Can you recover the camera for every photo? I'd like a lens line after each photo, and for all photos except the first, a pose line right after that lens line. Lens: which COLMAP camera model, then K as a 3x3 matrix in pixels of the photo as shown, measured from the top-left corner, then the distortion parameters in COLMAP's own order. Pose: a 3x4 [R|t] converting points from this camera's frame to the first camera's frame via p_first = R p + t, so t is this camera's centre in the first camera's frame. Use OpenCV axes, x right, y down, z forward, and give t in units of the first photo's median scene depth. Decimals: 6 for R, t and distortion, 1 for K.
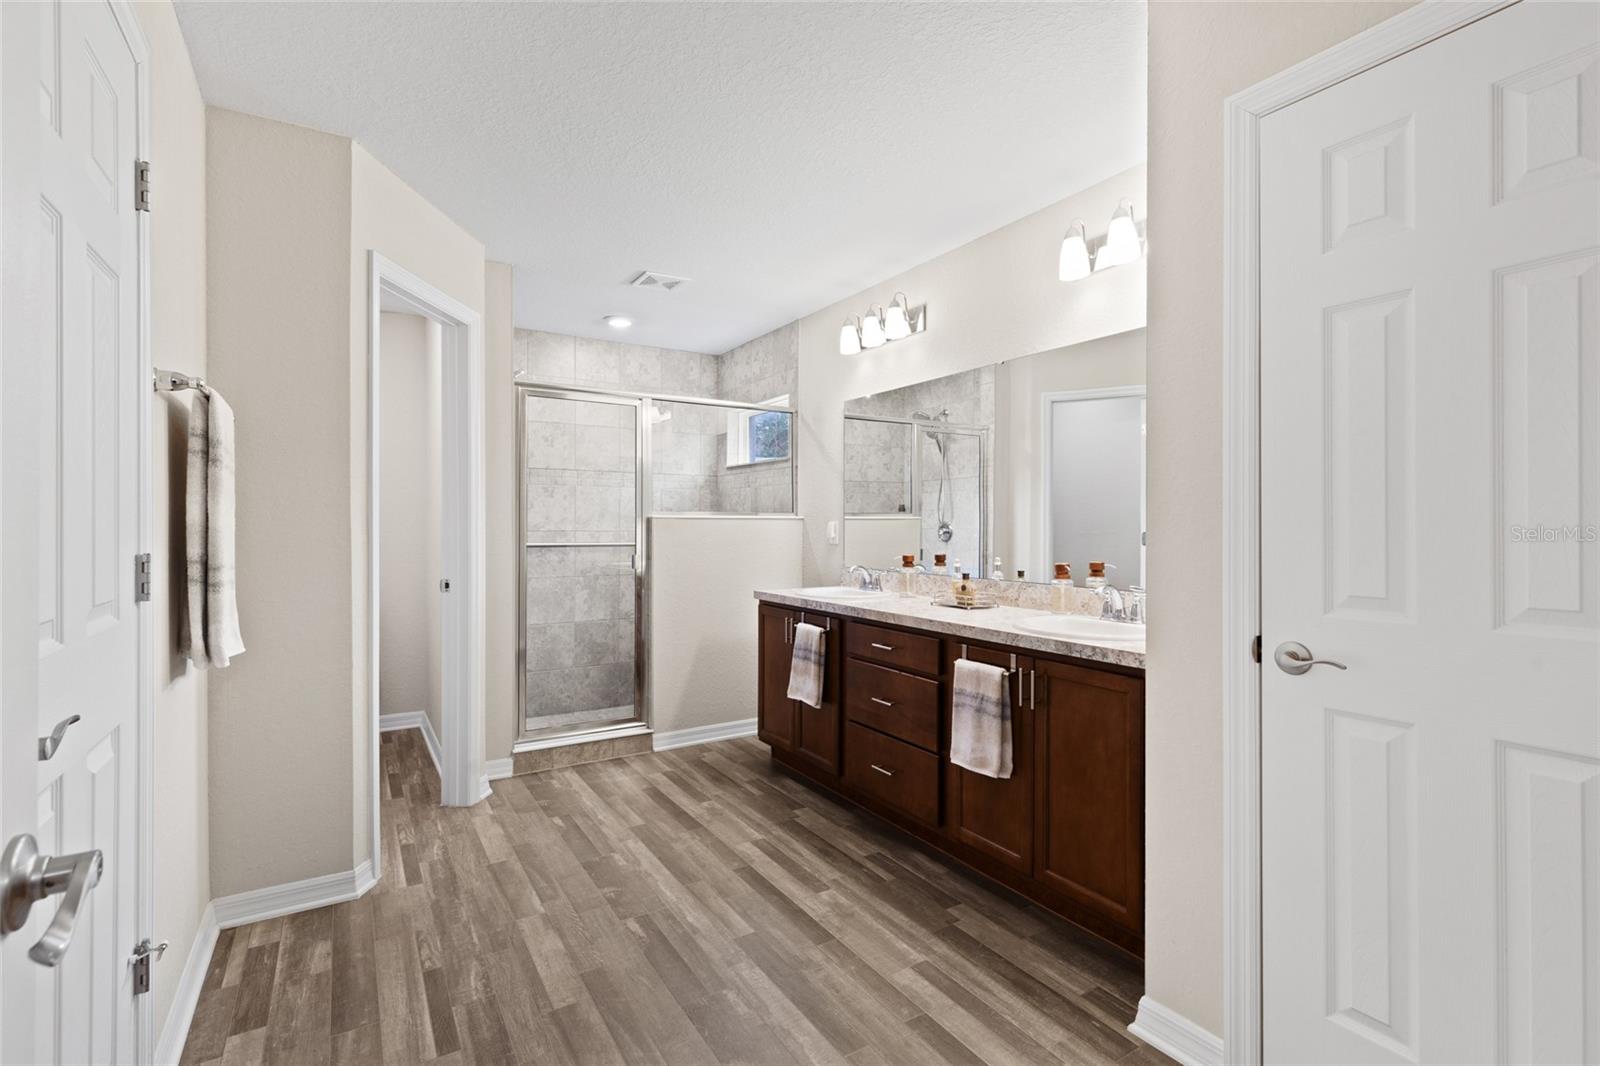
lens RADIAL K [[721.2, 0, 796.7], [0, 721.2, 528.9], [0, 0, 1]] dist [0.006561, -0.000189]
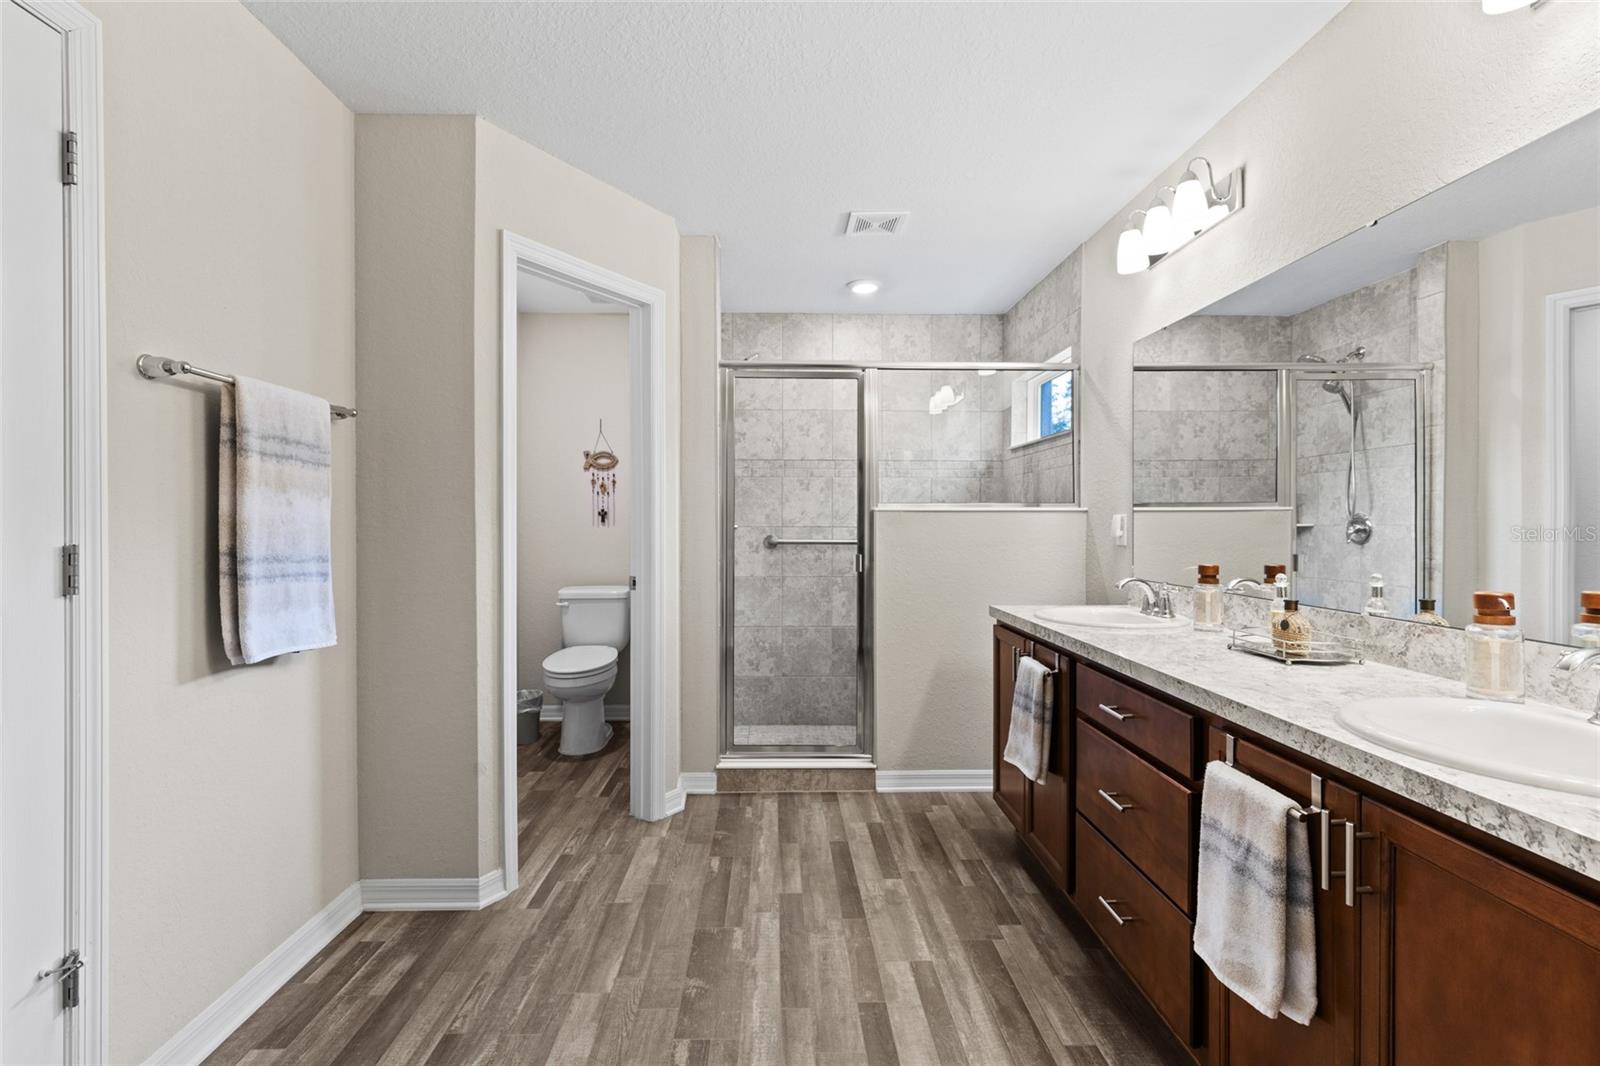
lens RADIAL K [[721.8, 0, 800.8], [0, 721.8, 523.4], [0, 0, 1]] dist [0.010693, -0.004113]
pose [[0.864622, 0.000103, -0.502424, 0.210629], [-0.002284, 0.999990, -0.003727, 0.003912], [0.502418, 0.004370, 0.864614, 0.340285]]
